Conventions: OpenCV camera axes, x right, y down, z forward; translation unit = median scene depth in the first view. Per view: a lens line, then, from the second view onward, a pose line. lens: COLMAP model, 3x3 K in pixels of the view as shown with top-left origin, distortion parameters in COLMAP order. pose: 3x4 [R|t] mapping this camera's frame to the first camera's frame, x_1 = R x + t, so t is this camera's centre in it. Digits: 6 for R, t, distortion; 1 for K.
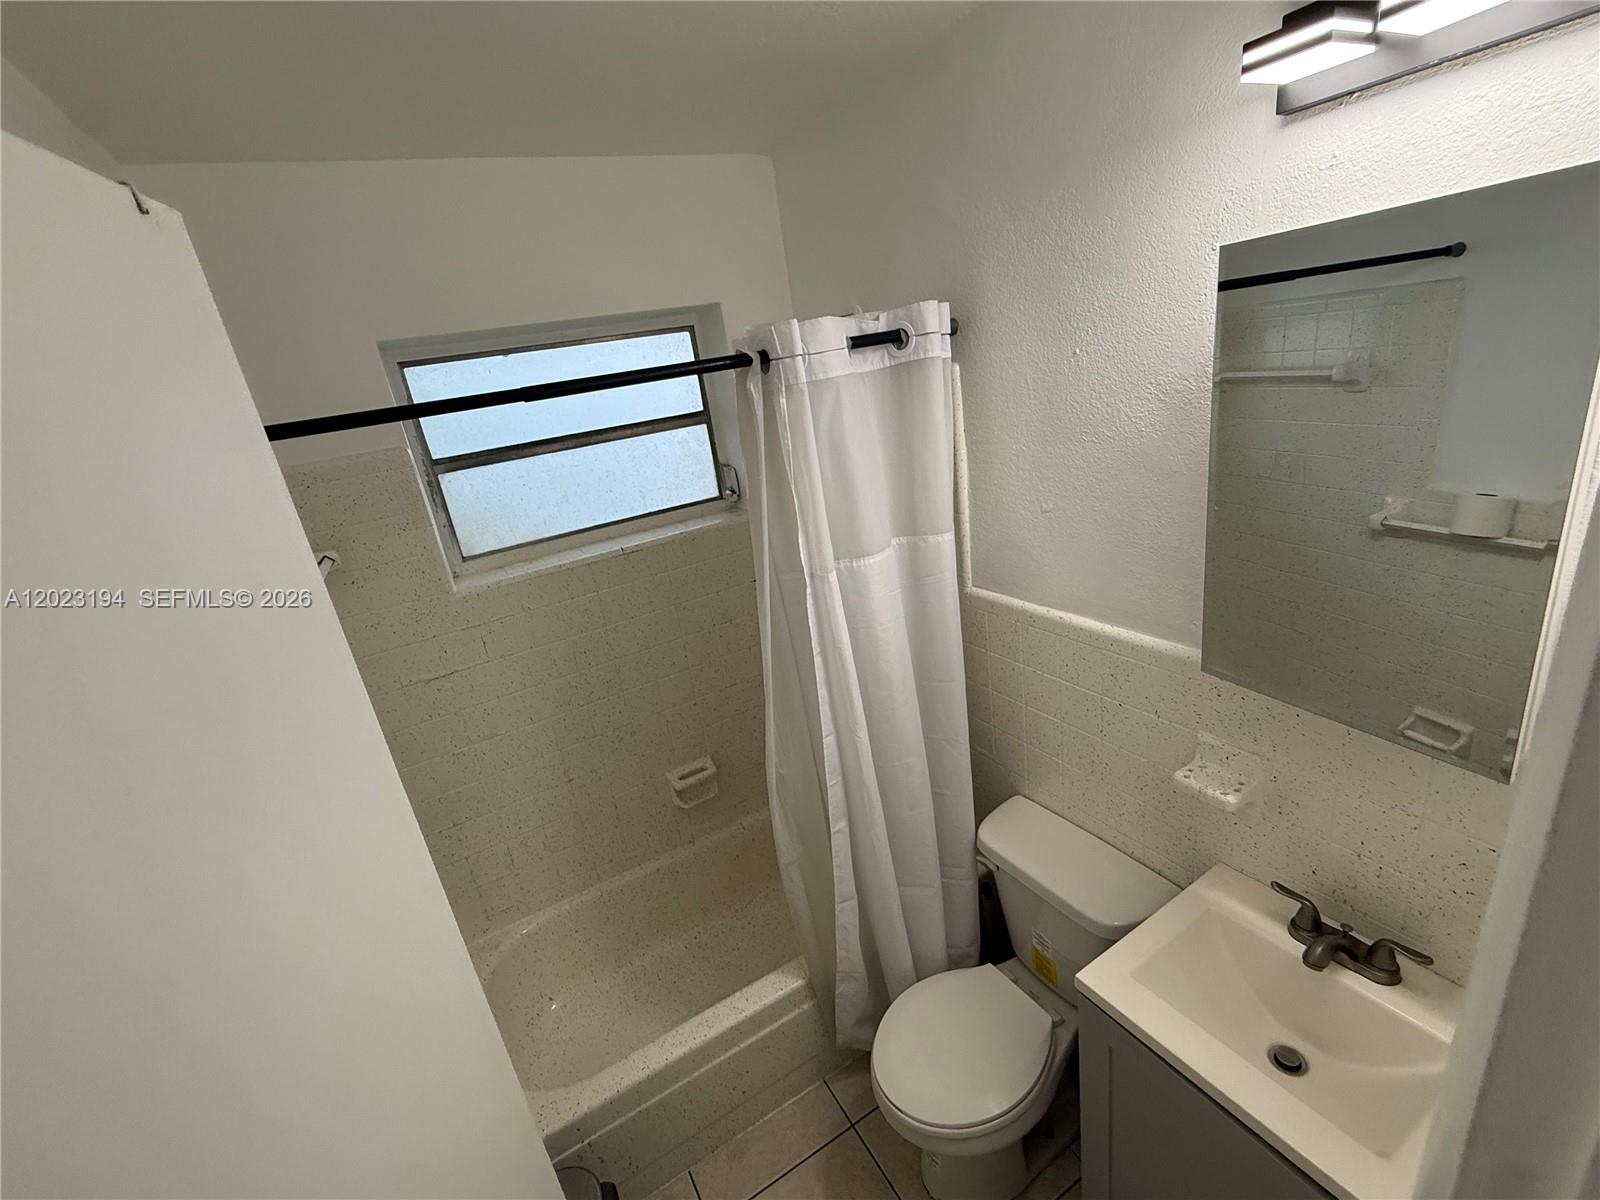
lens RADIAL K [[697.2, 0, 800.3], [0, 697.2, 603.2], [0, 0, 1]] dist [0.000155, 0.001037]
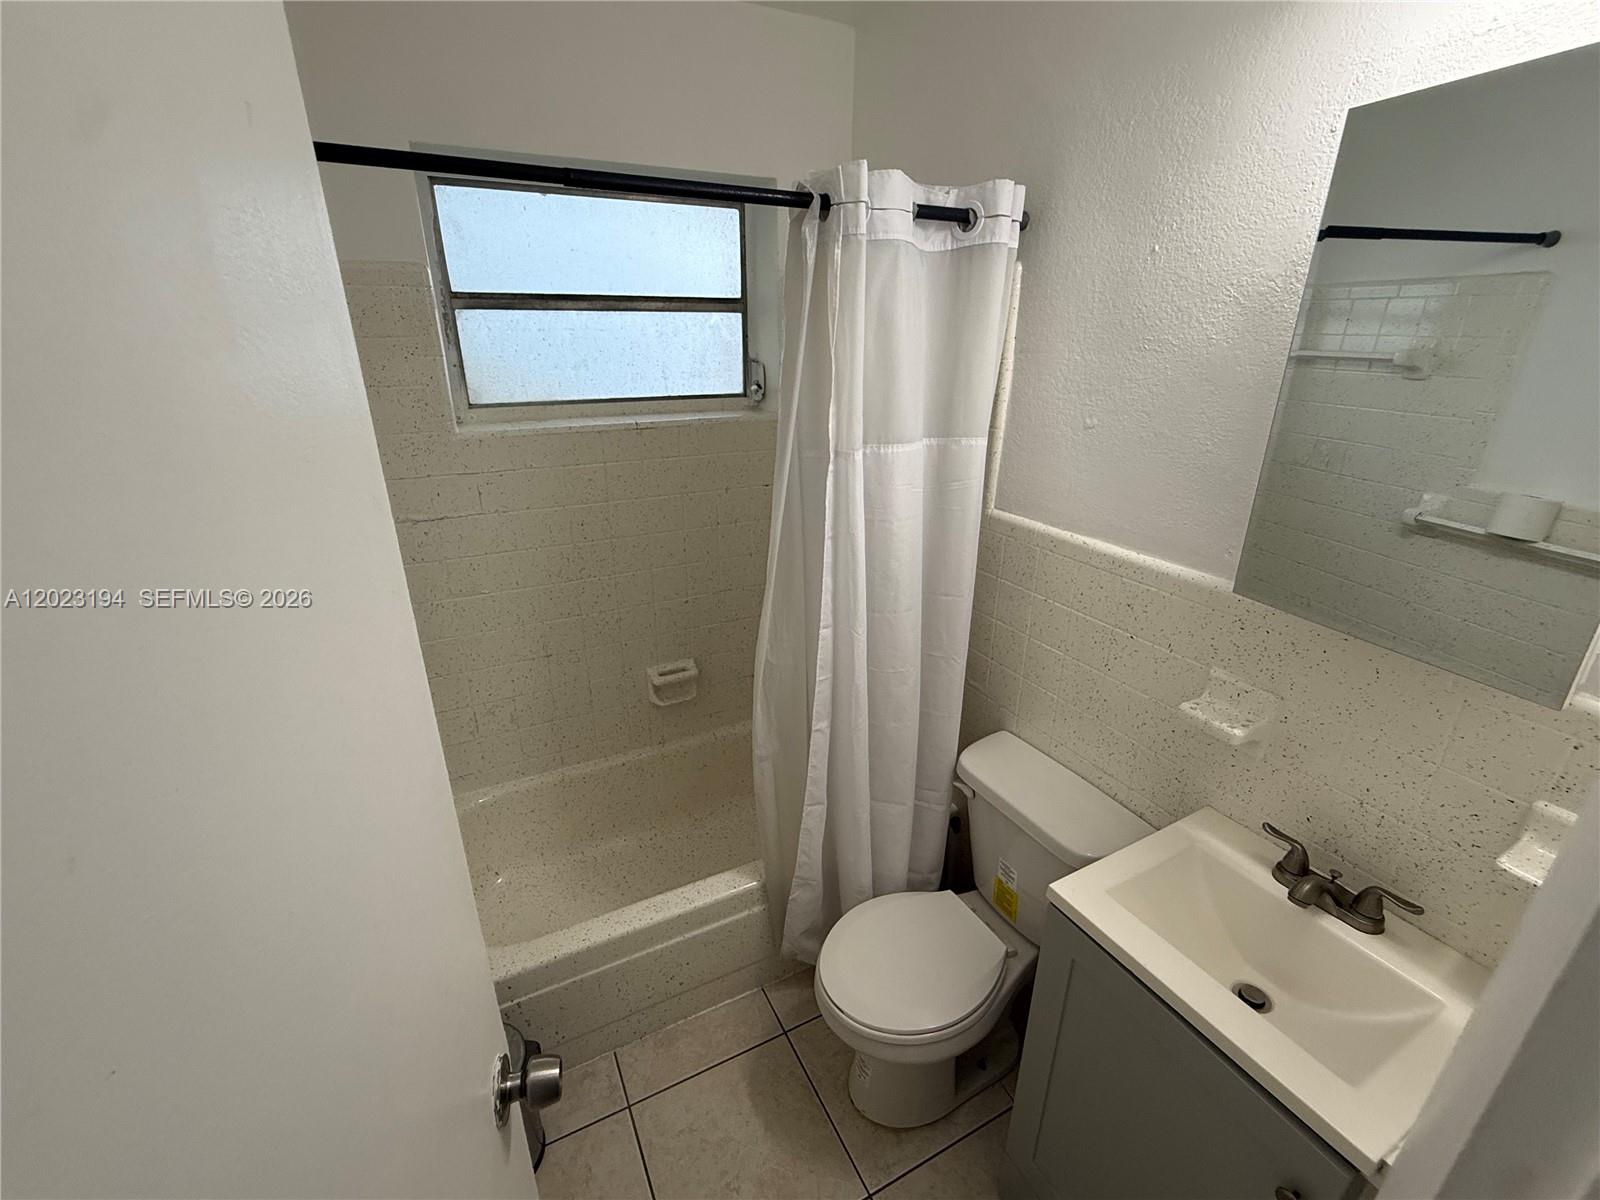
lens RADIAL K [[697.2, 0, 800.9], [0, 697.2, 602.2], [0, 0, 1]] dist [0.000155, 0.001037]
pose [[0.988068, 0.153052, 0.017218, -0.014289], [-0.153589, 0.987475, 0.036102, 0.116853], [-0.011477, -0.038316, 0.999200, 0.040342]]
